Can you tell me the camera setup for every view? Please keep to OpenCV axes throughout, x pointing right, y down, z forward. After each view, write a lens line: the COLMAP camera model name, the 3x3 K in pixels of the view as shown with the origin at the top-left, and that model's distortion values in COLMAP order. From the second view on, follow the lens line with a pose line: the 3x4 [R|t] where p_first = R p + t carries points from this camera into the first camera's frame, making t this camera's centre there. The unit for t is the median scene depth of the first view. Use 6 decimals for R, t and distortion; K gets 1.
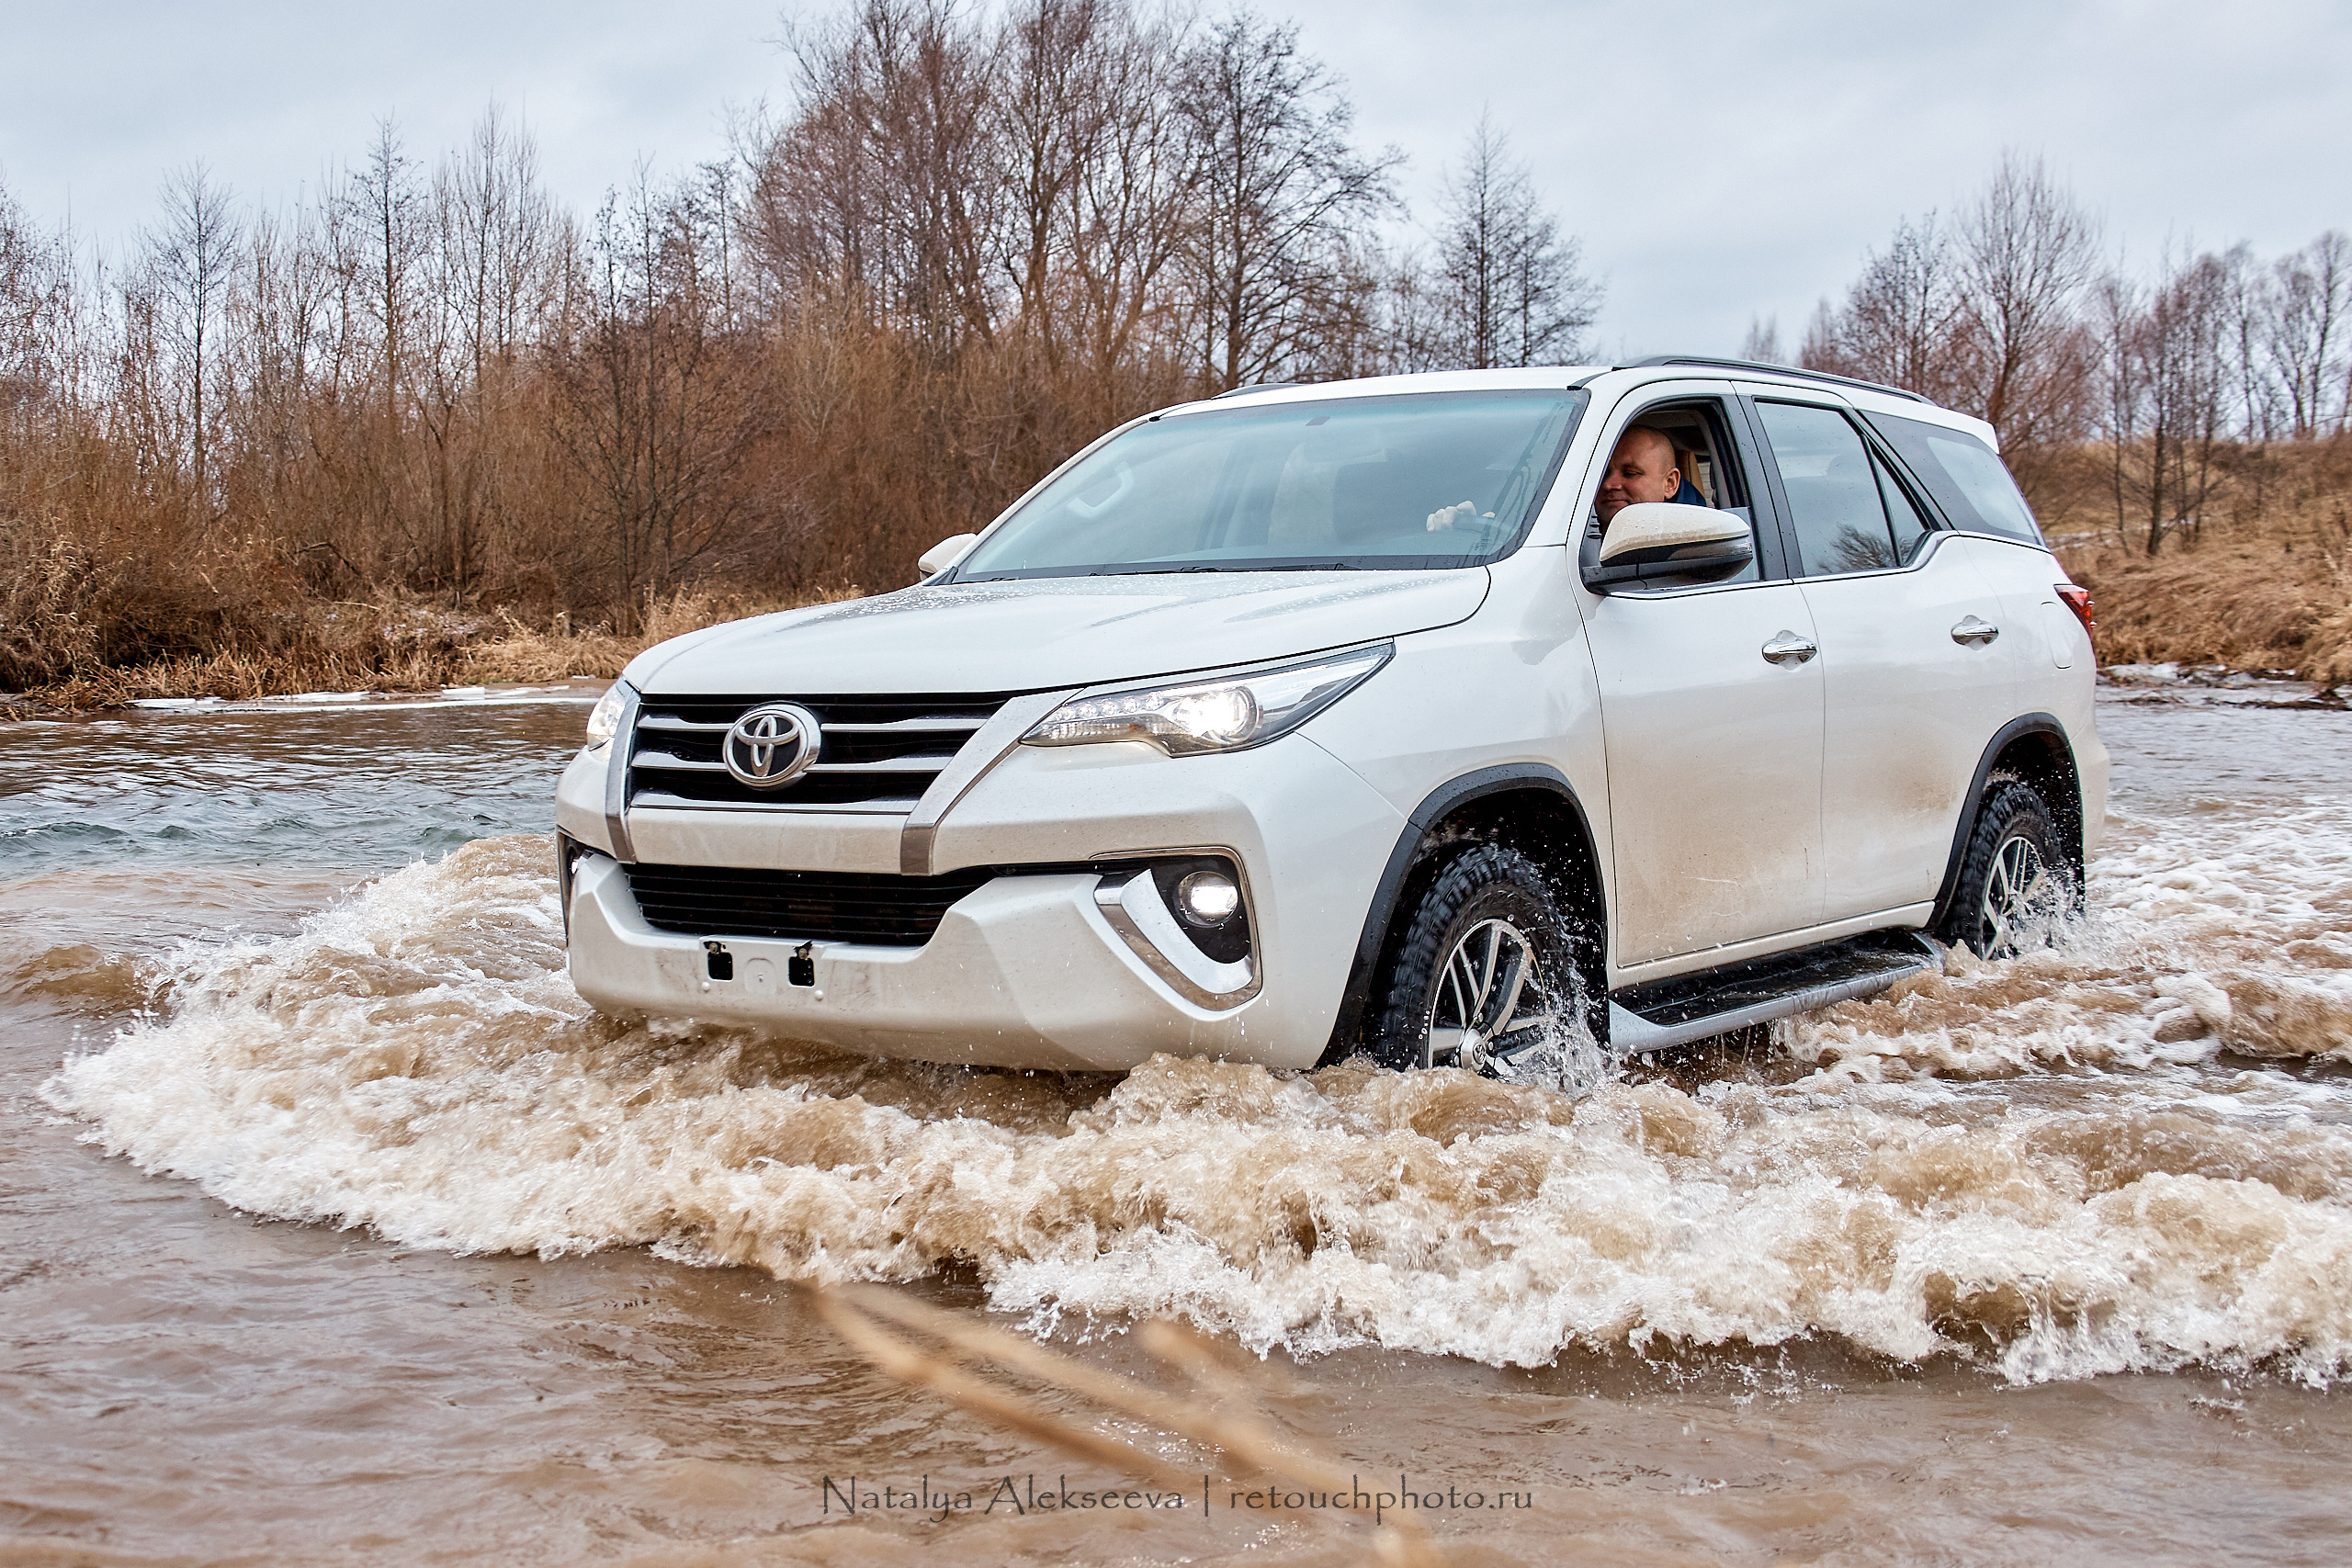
lens RADIAL K [[3020.4, 0, 1070.7], [0, 3020.4, 834.7], [0, 0, 1]] dist [0.093683, 0.027010]
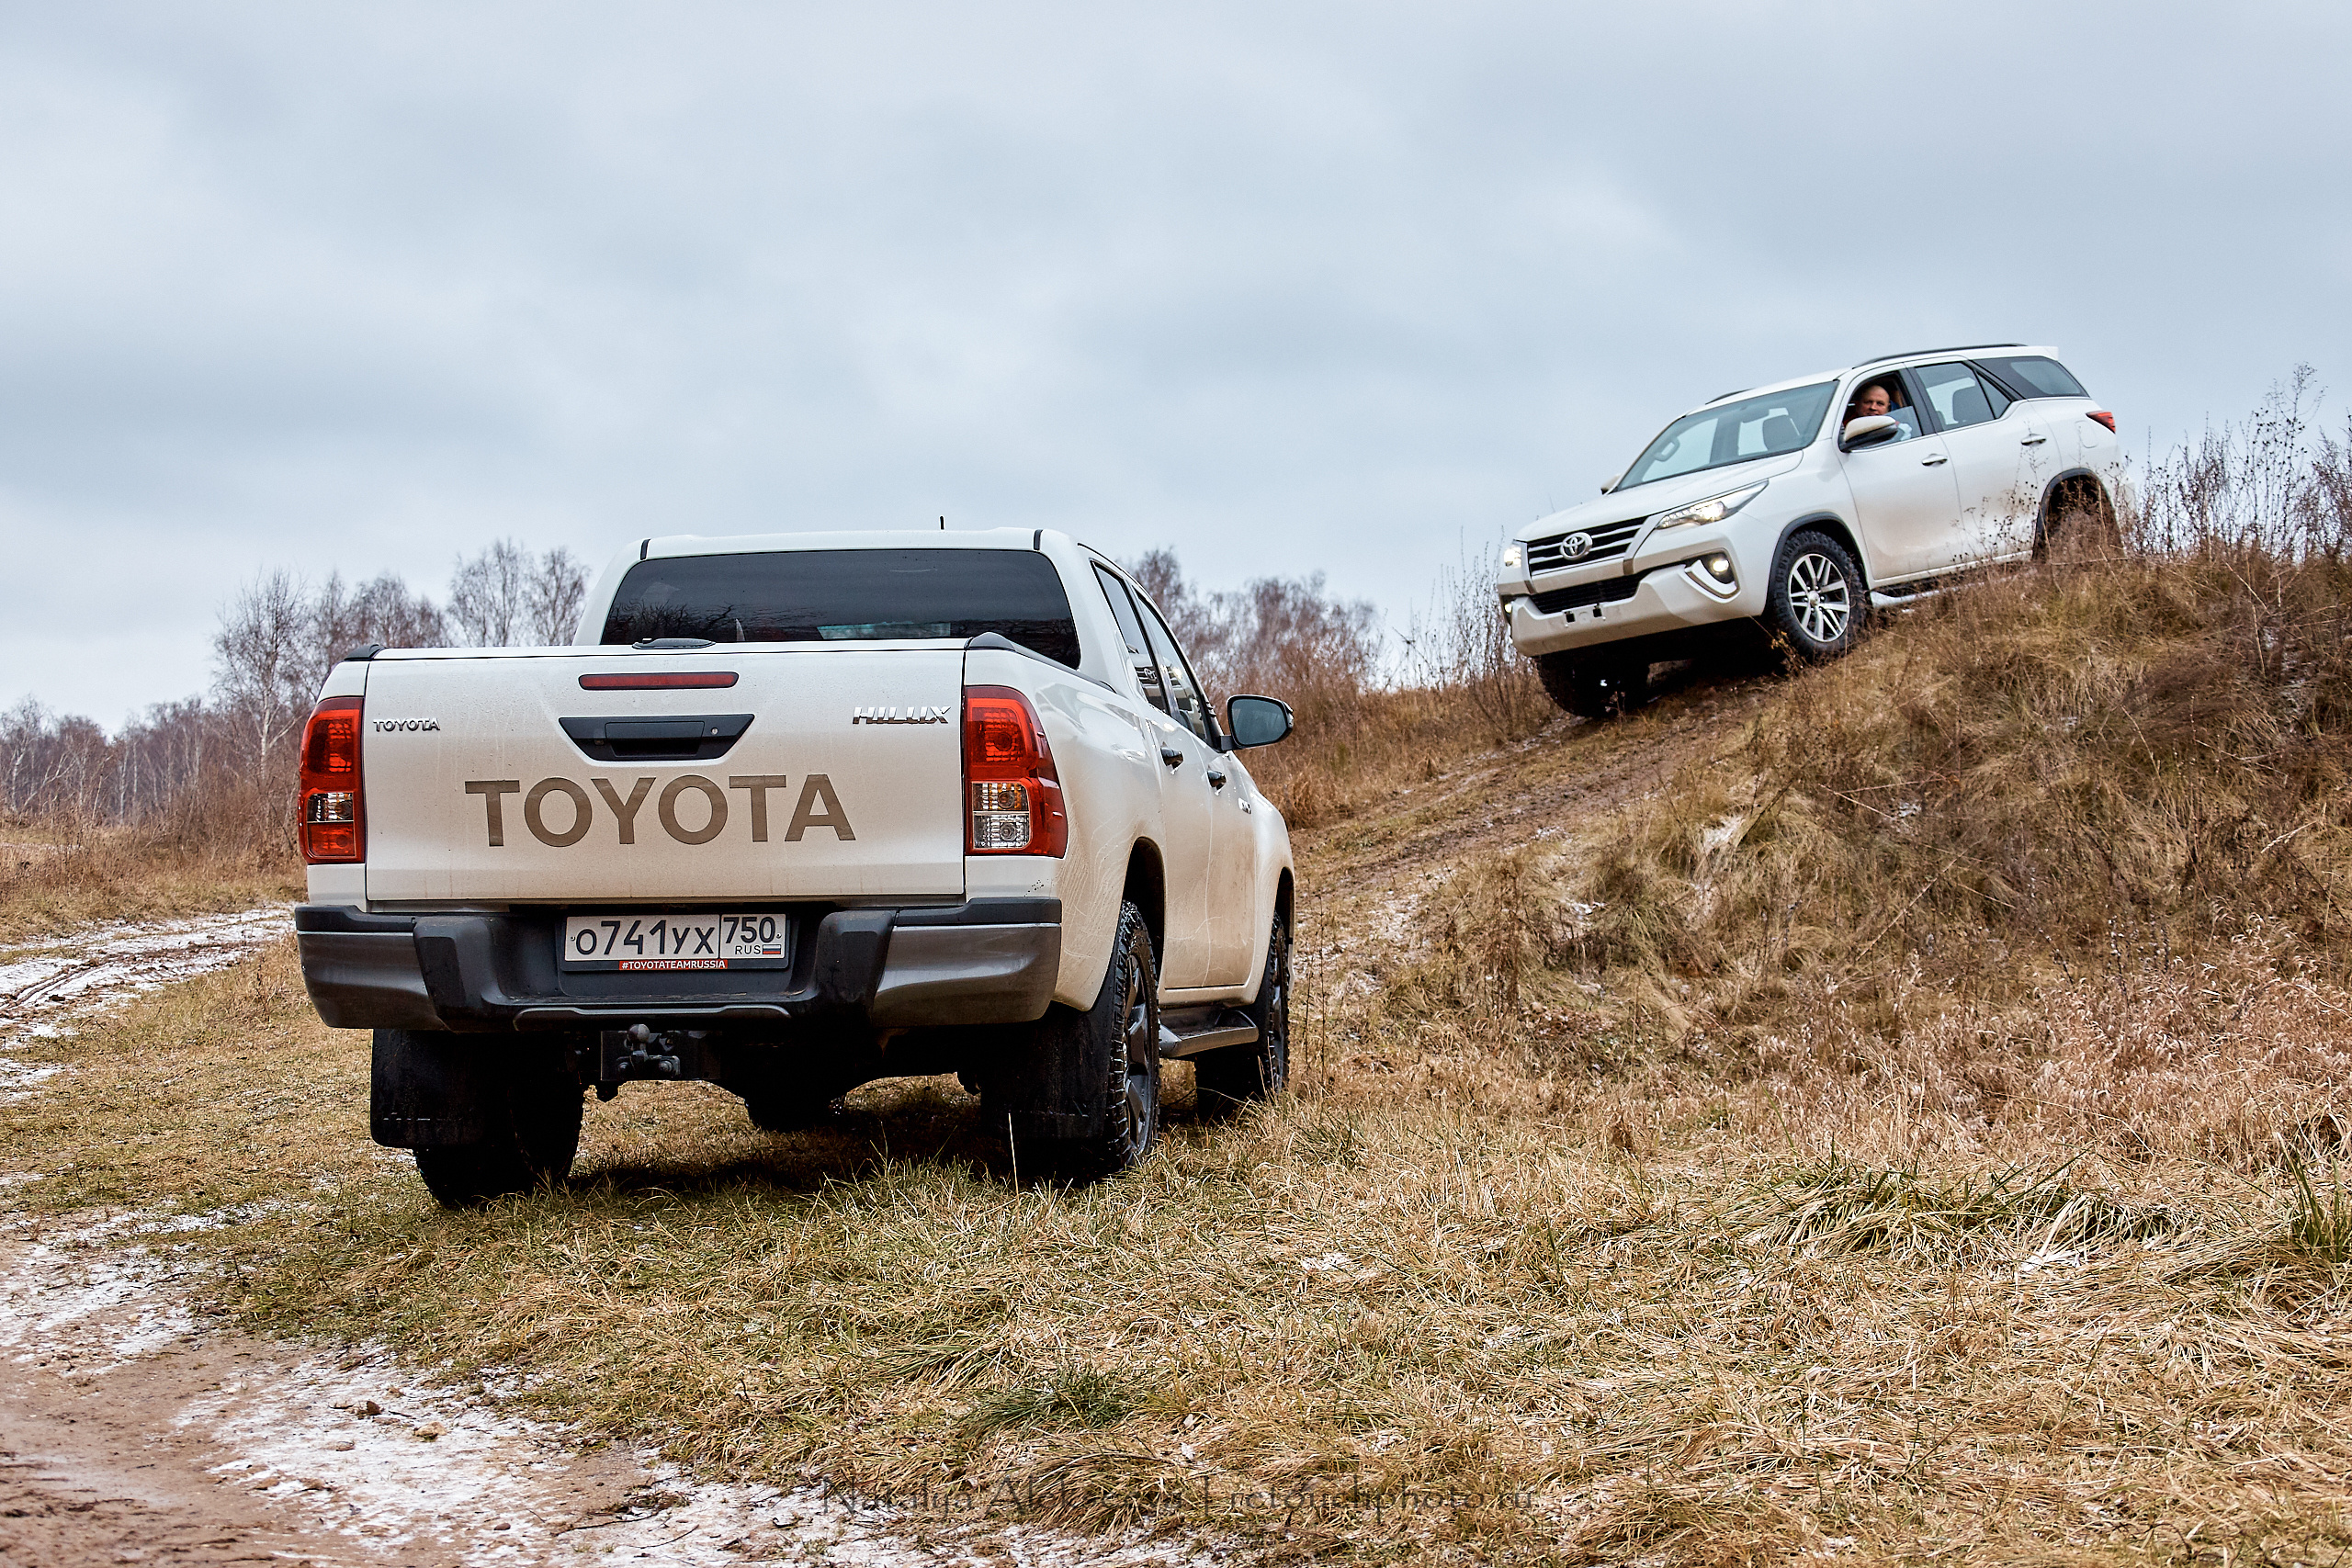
lens RADIAL K [[4297.4, 0, 1335.2], [0, 4297.4, 775.6], [0, 0, 1]] dist [0.484852, -0.126999]
pose [[0.982830, -0.166347, -0.079842, -0.025861], [0.162925, 0.985487, -0.047649, 0.381167], [0.086609, 0.033822, 0.995668, -3.512097]]
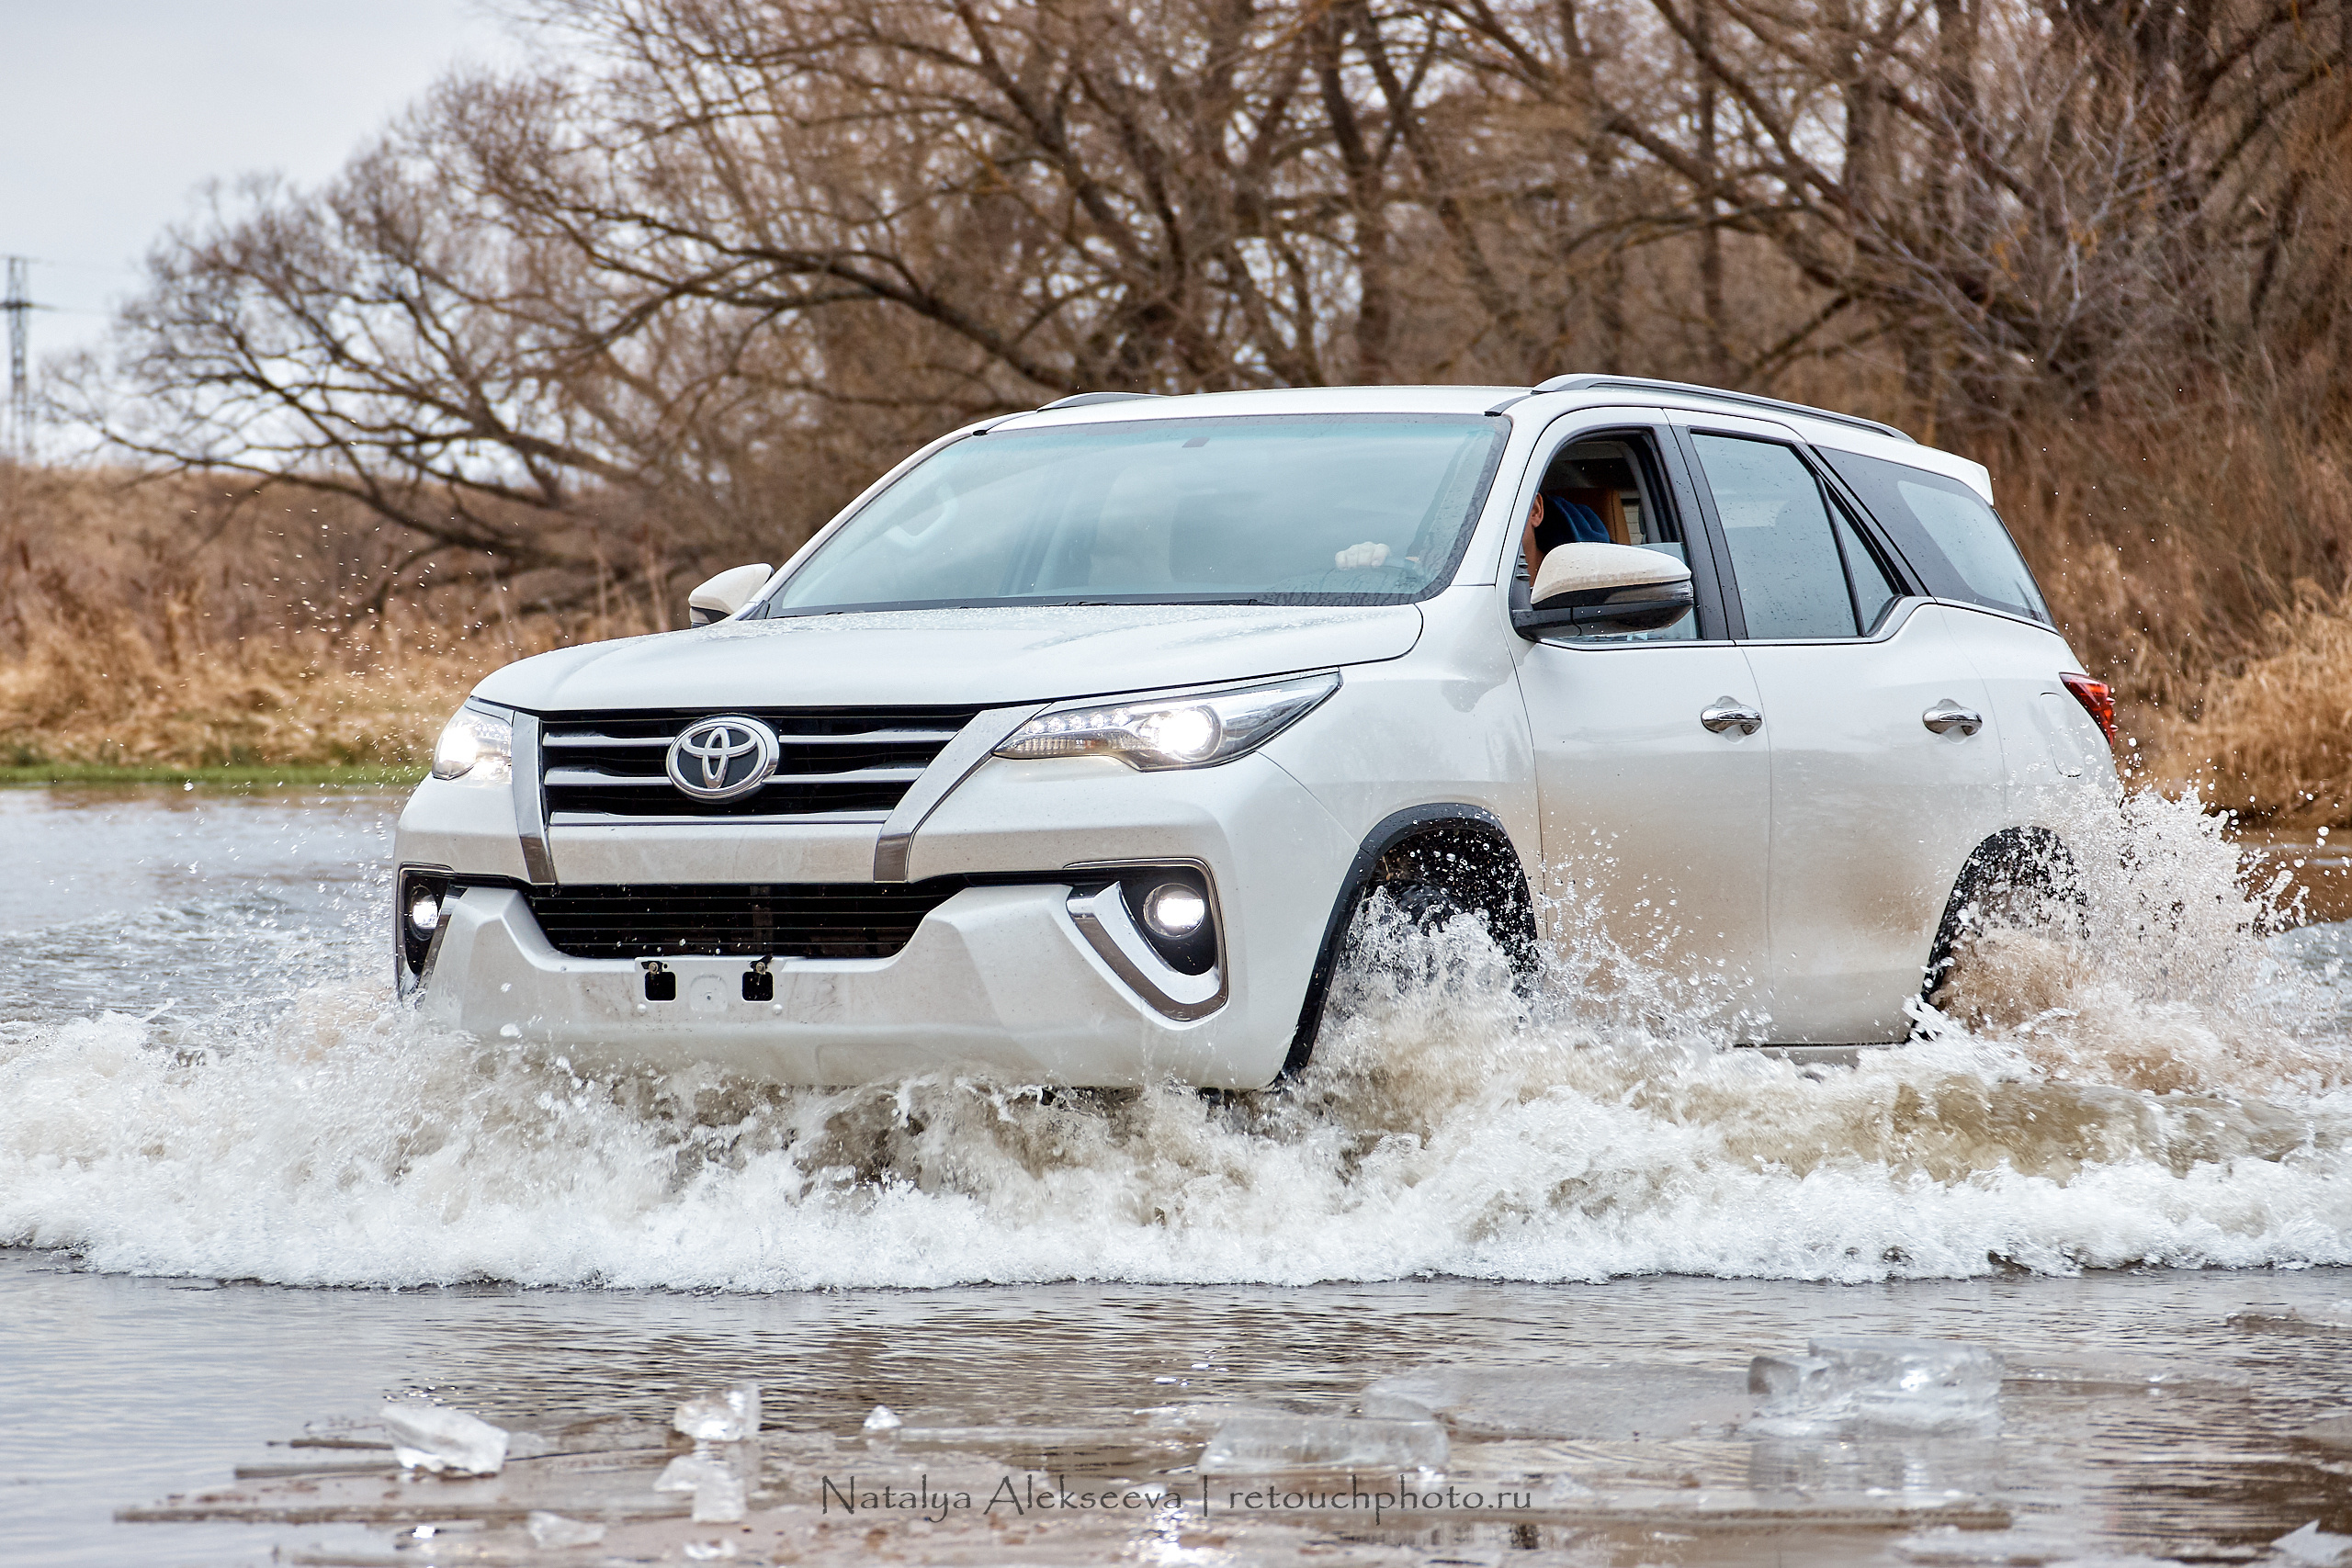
lens RADIAL K [[8671.7, 0, 1127.7], [0, 8671.7, 707.1], [0, 0, 1]] dist [1.405721, 0.648440]
pose [[0.986164, 0.024510, 0.163950, -0.429150], [-0.008339, 0.995092, -0.098605, 0.229376], [-0.165562, 0.095874, 0.981528, -1.779419]]
